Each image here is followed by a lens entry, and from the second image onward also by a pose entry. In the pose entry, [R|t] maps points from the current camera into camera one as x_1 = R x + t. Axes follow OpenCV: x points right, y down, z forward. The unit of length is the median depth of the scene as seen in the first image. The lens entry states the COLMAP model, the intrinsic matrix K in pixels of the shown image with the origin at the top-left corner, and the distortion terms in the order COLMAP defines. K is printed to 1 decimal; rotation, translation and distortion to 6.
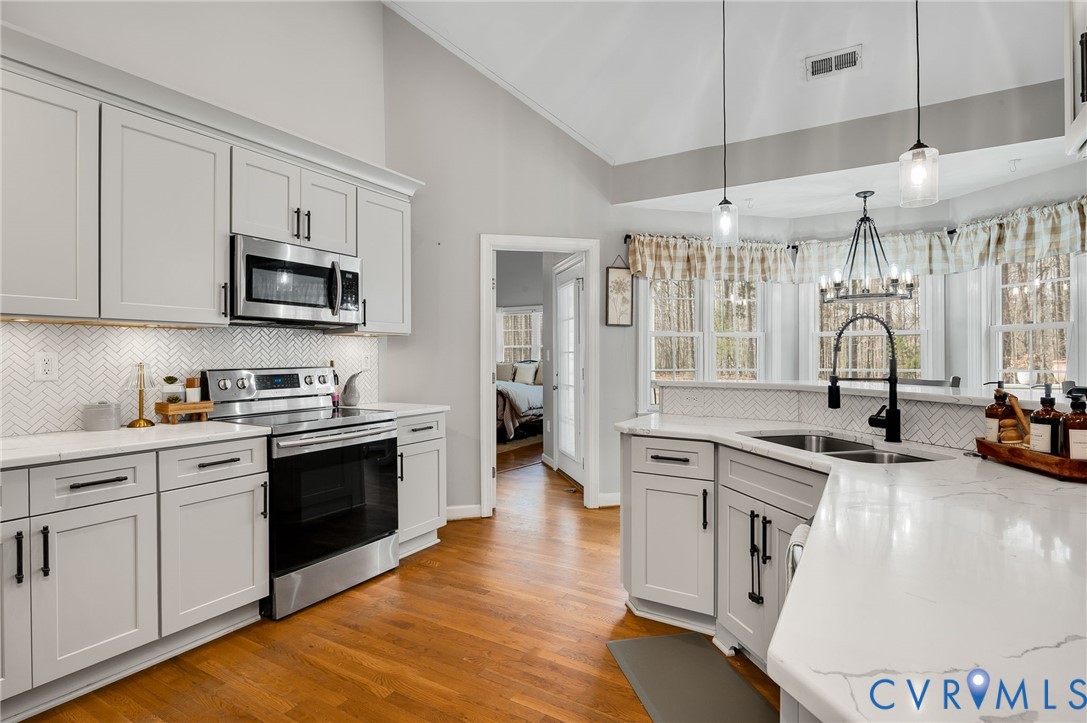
lens RADIAL K [[554.8, 0, 520.4], [0, 554.8, 345.1], [0, 0, 1]] dist [-0.002111, -0.002592]
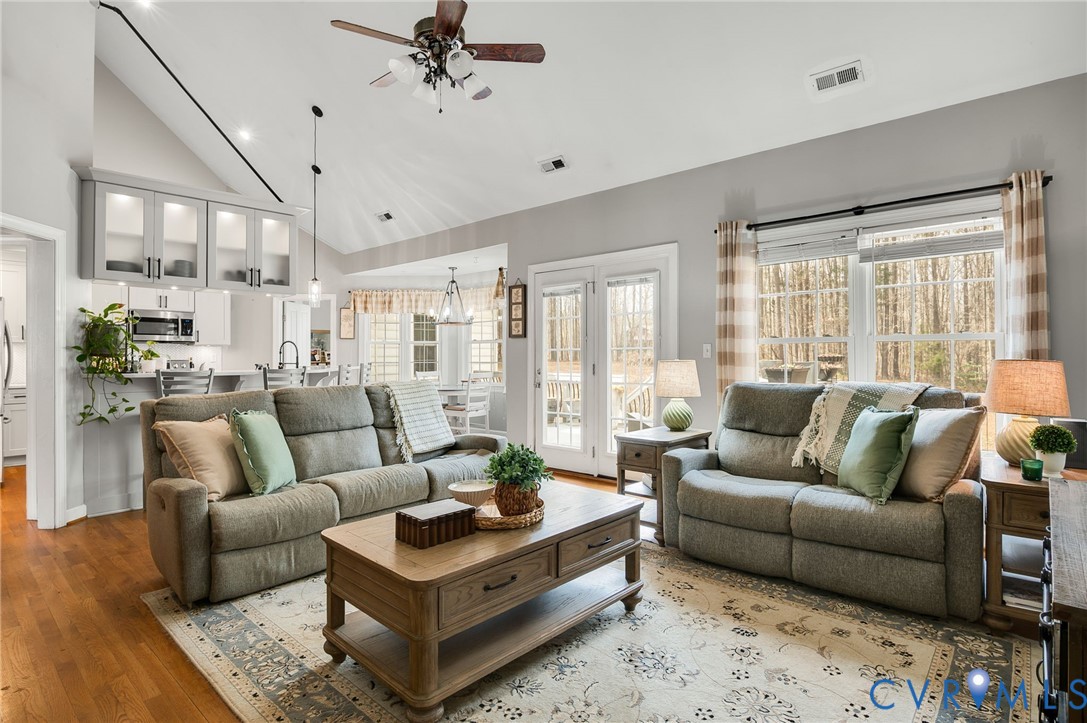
lens RADIAL K [[554.8, 0, 535.8], [0, 554.8, 351.2], [0, 0, 1]] dist [-0.002111, -0.002592]
pose [[0.985451, -0.015389, -0.169259, 1.428906], [0.014273, 0.999868, -0.007810, 0.039015], [0.169357, 0.005281, 0.985541, -0.984096]]
